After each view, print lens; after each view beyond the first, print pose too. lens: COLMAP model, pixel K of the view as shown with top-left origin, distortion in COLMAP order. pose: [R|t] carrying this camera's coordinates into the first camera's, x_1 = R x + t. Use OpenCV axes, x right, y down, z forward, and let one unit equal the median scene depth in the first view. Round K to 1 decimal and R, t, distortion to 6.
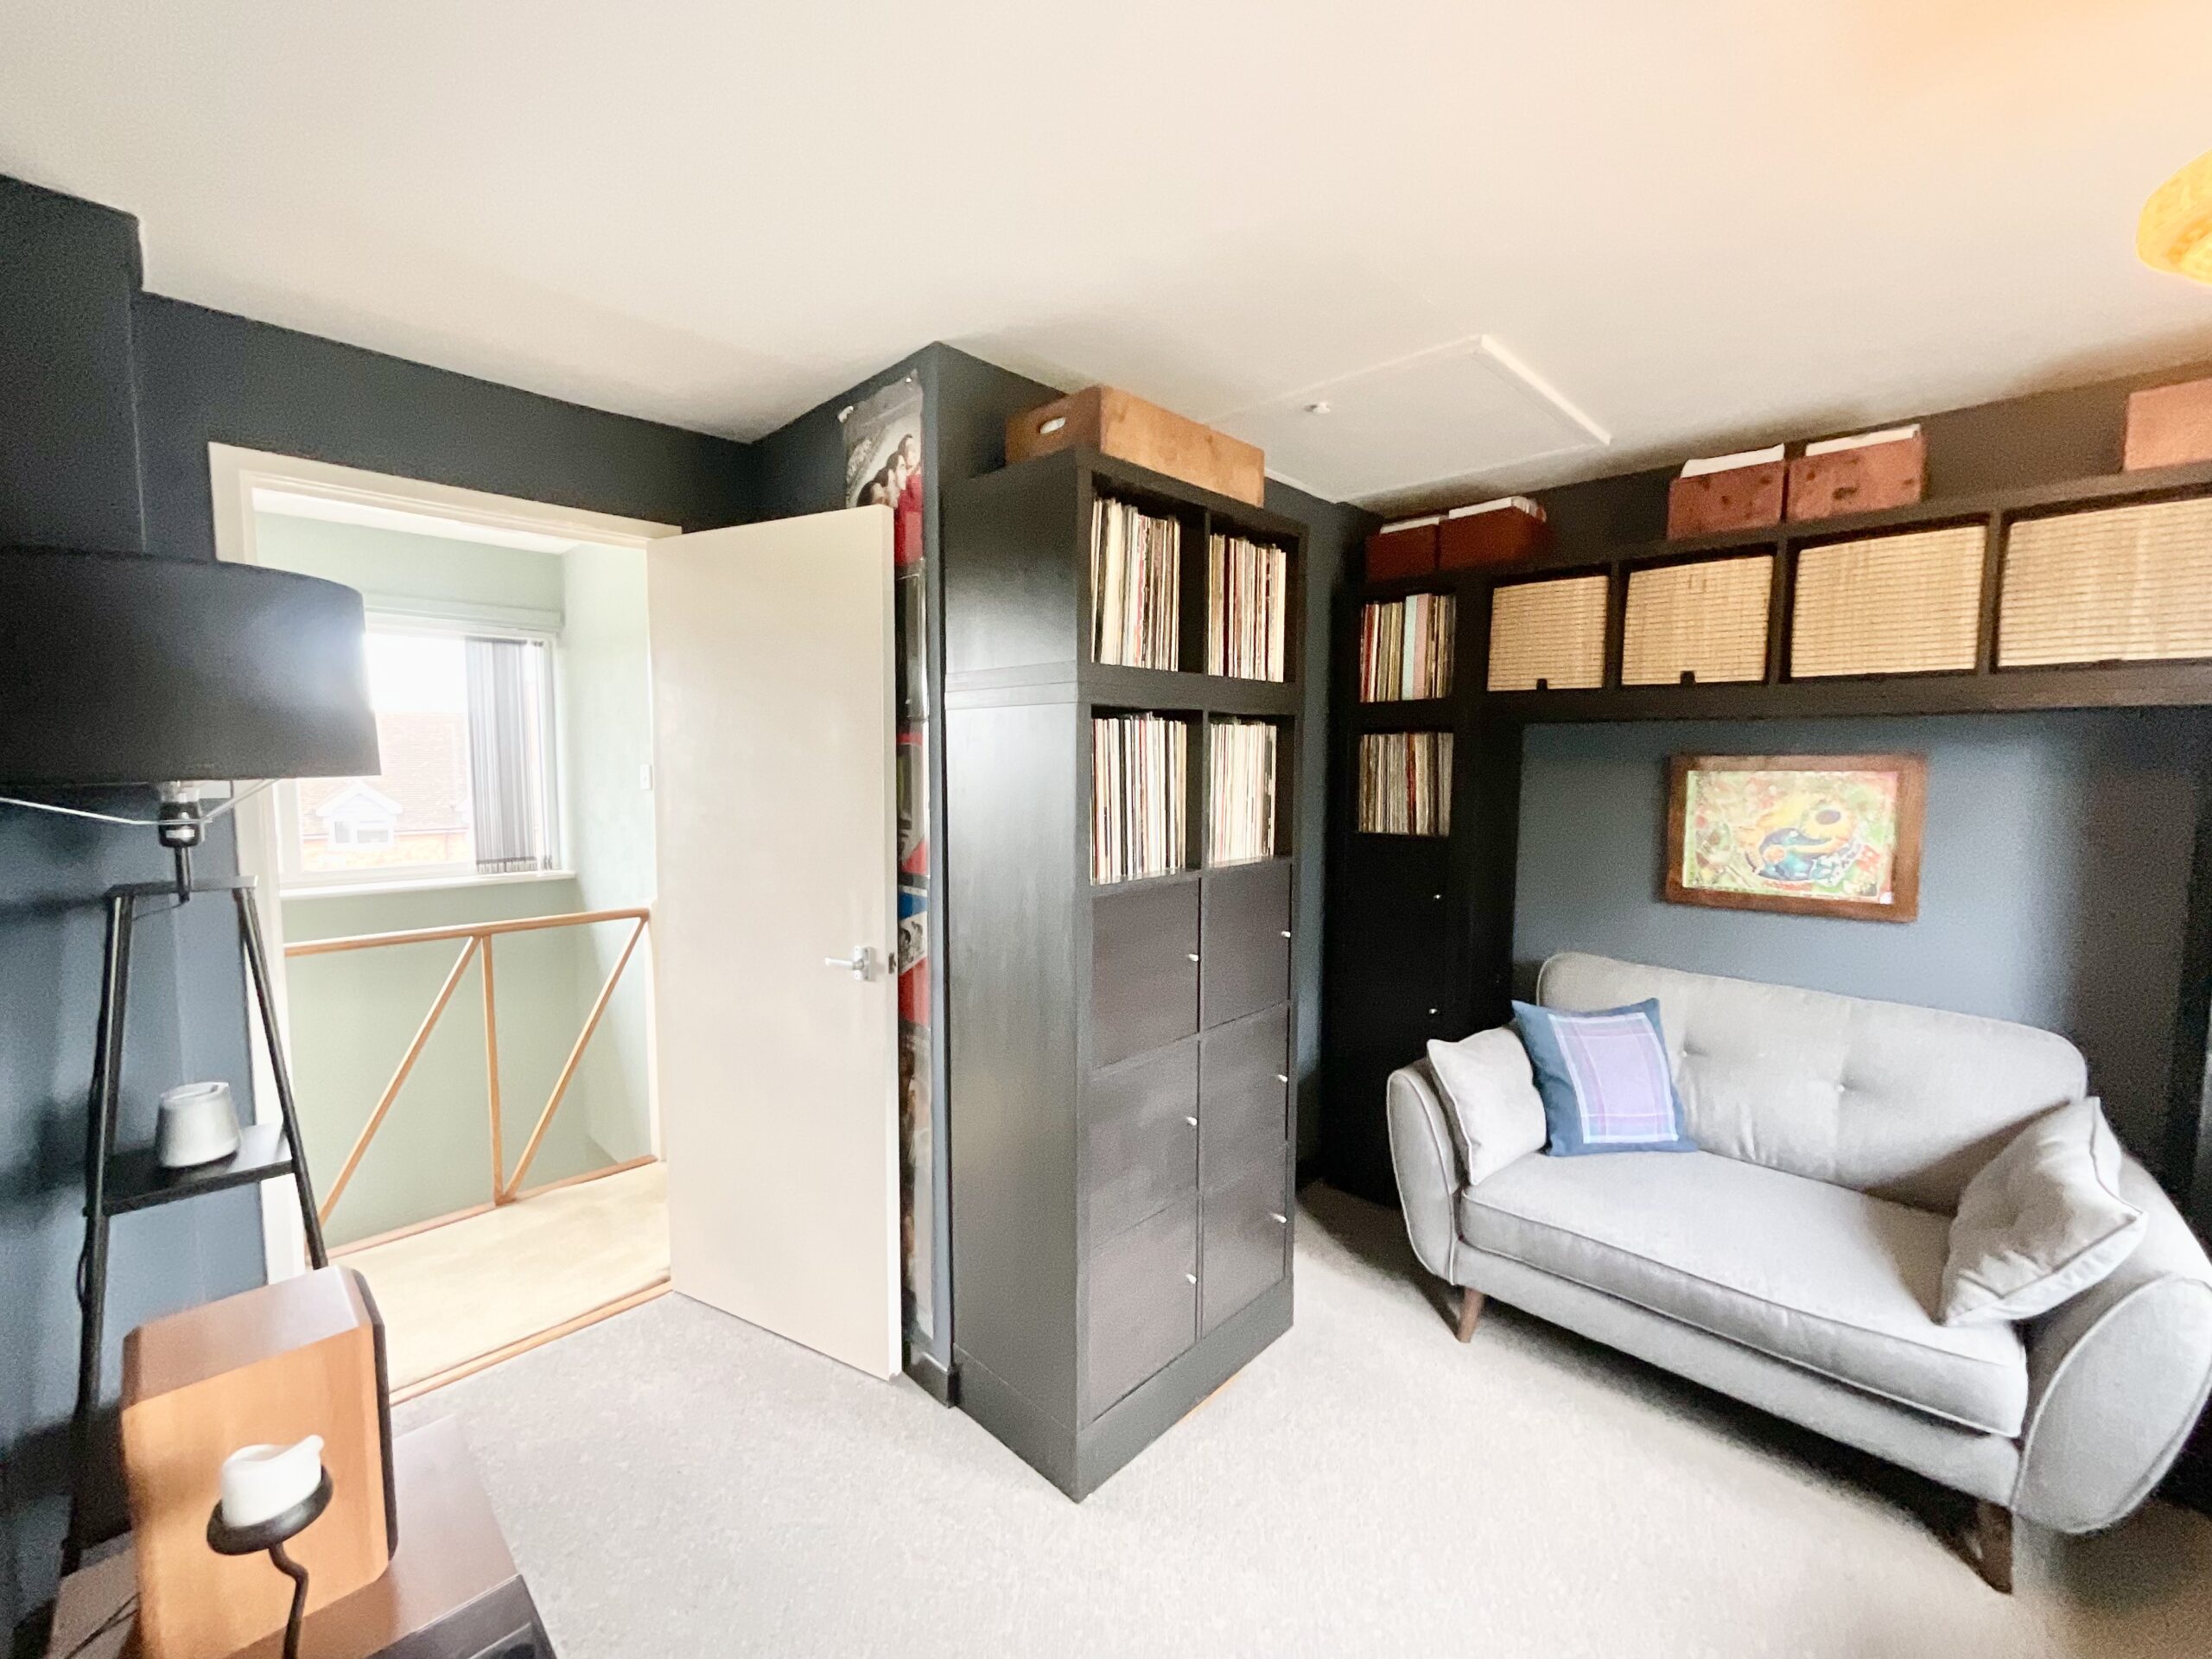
lens RADIAL K [[902.0, 0, 1100.4], [0, 902.0, 828.9], [0, 0, 1]] dist [0.005054, -0.000160]
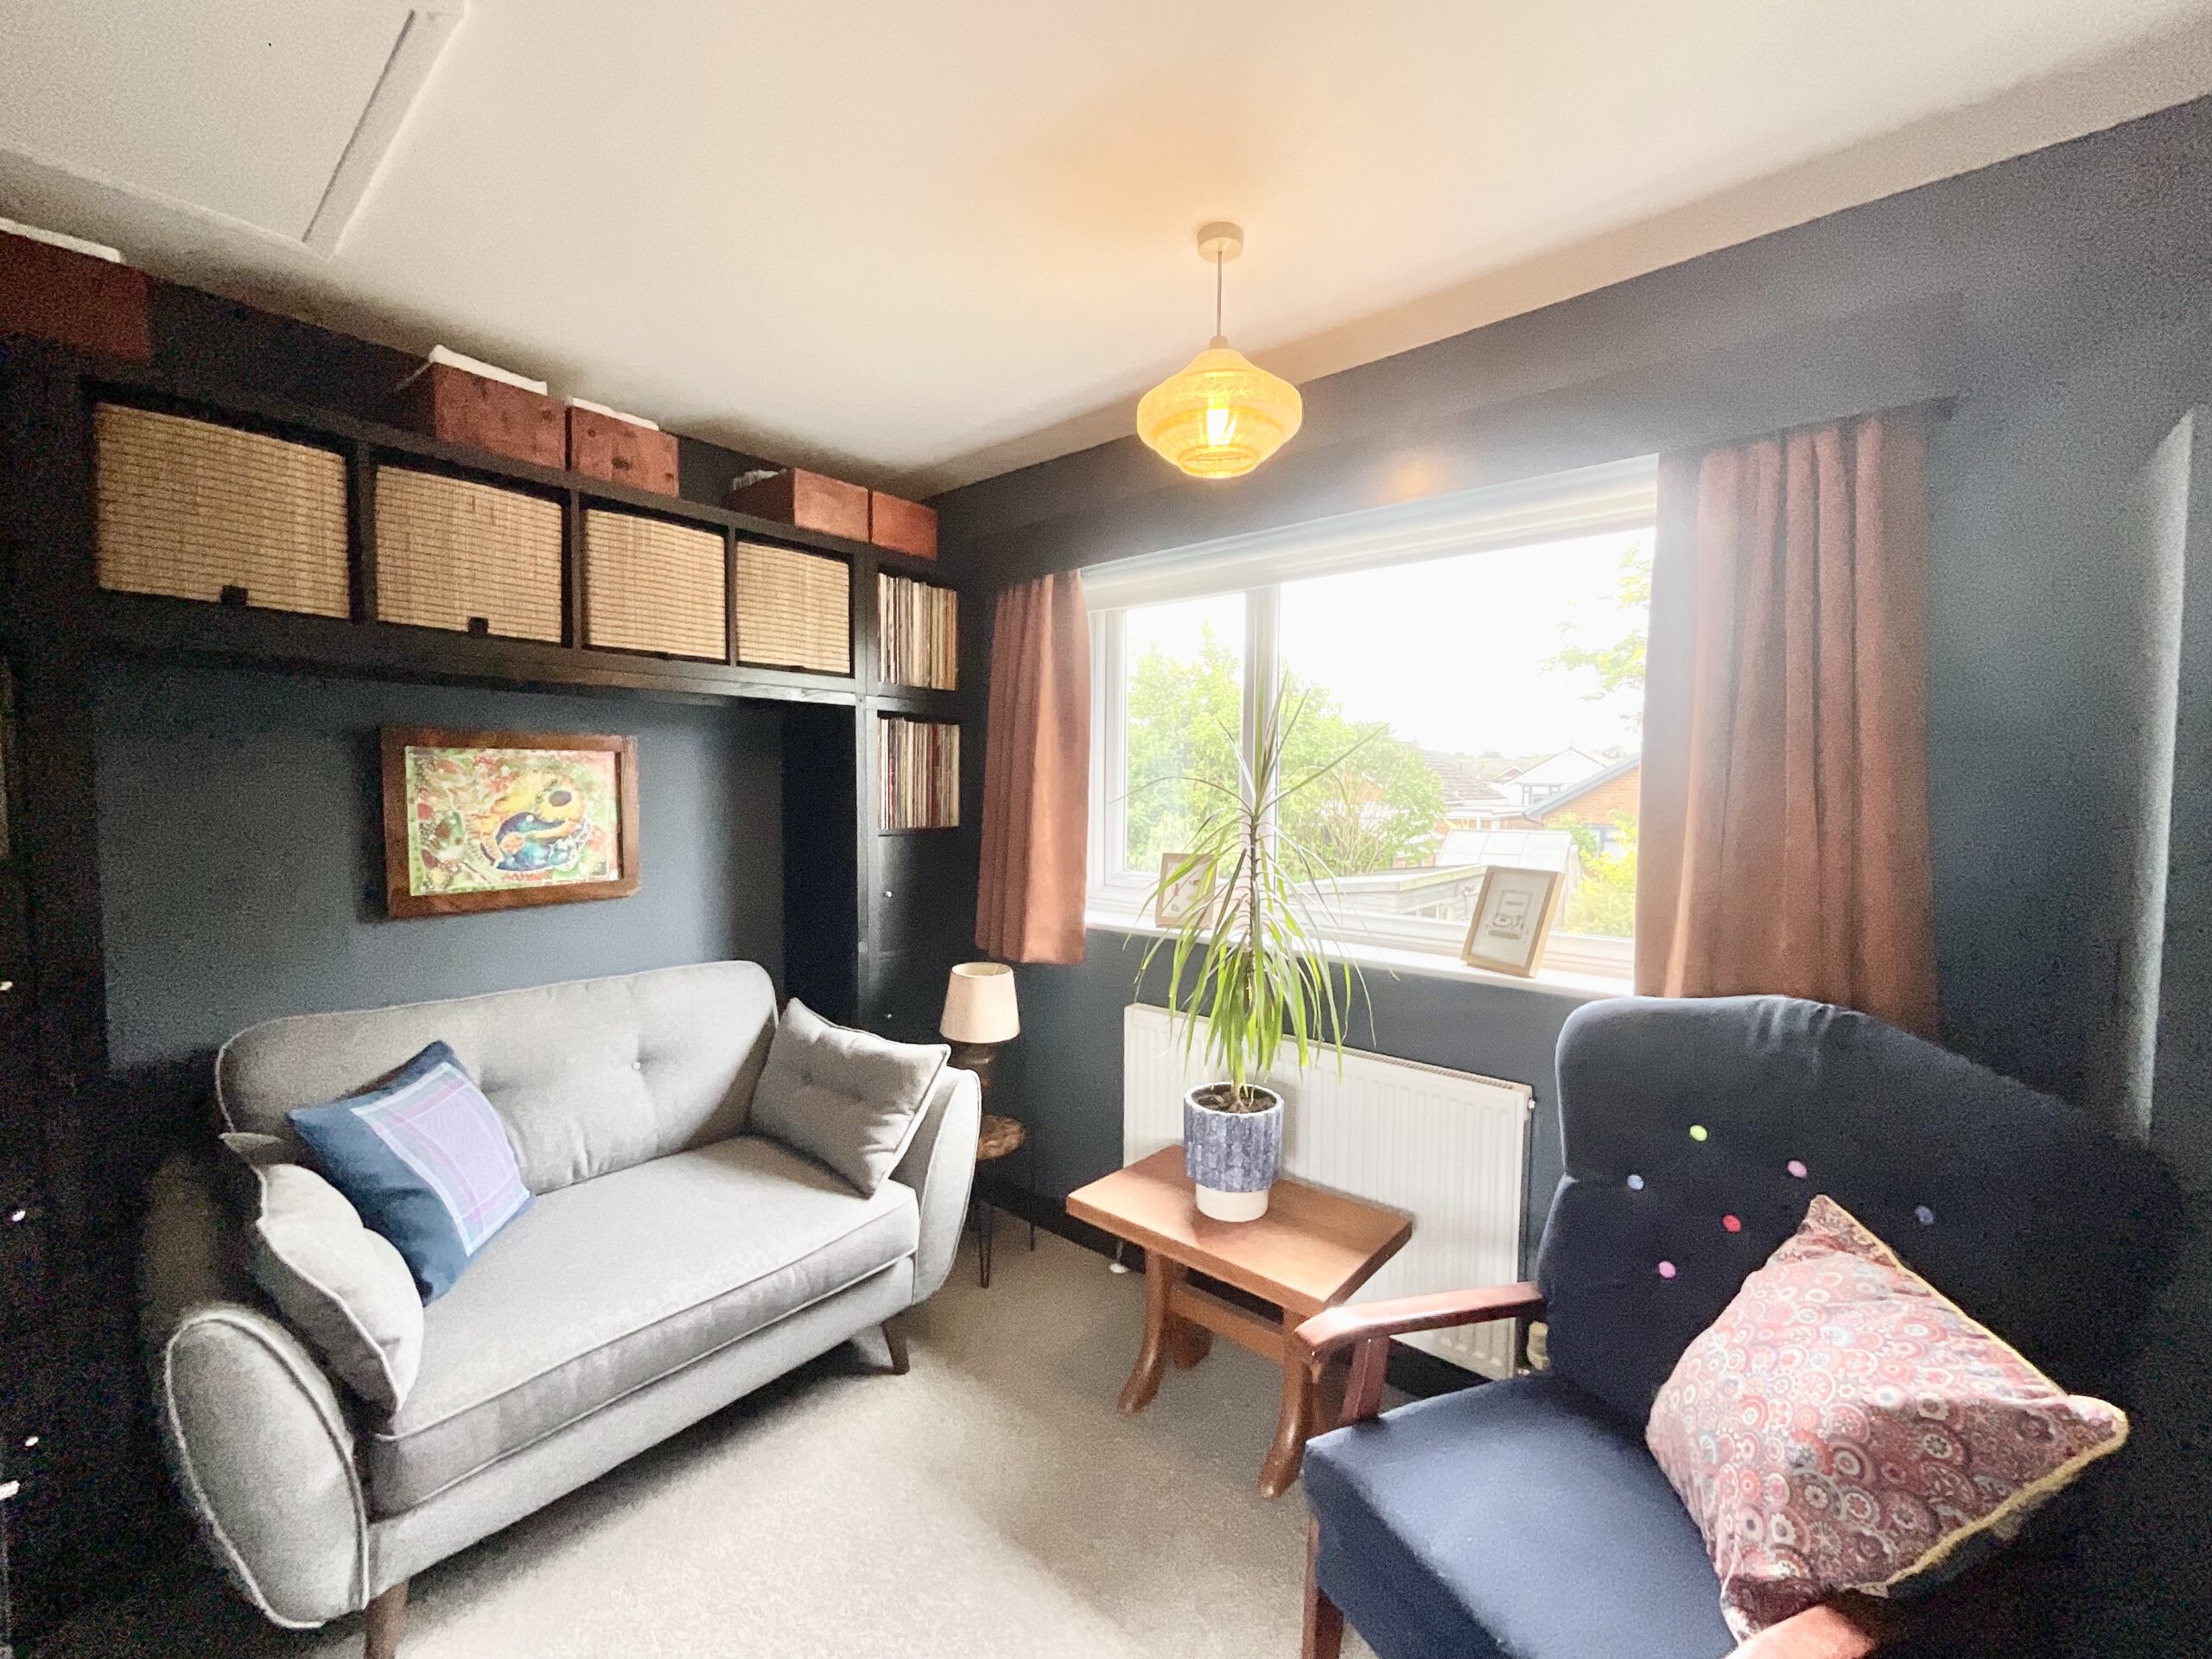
lens RADIAL K [[902.0, 0, 1101.1], [0, 902.0, 825.3], [0, 0, 1]] dist [0.005054, -0.000160]
pose [[-0.066514, -0.046782, 0.996688, -0.185320], [0.071010, 0.996146, 0.051495, 0.006592], [-0.995255, 0.074200, -0.062936, 0.495683]]
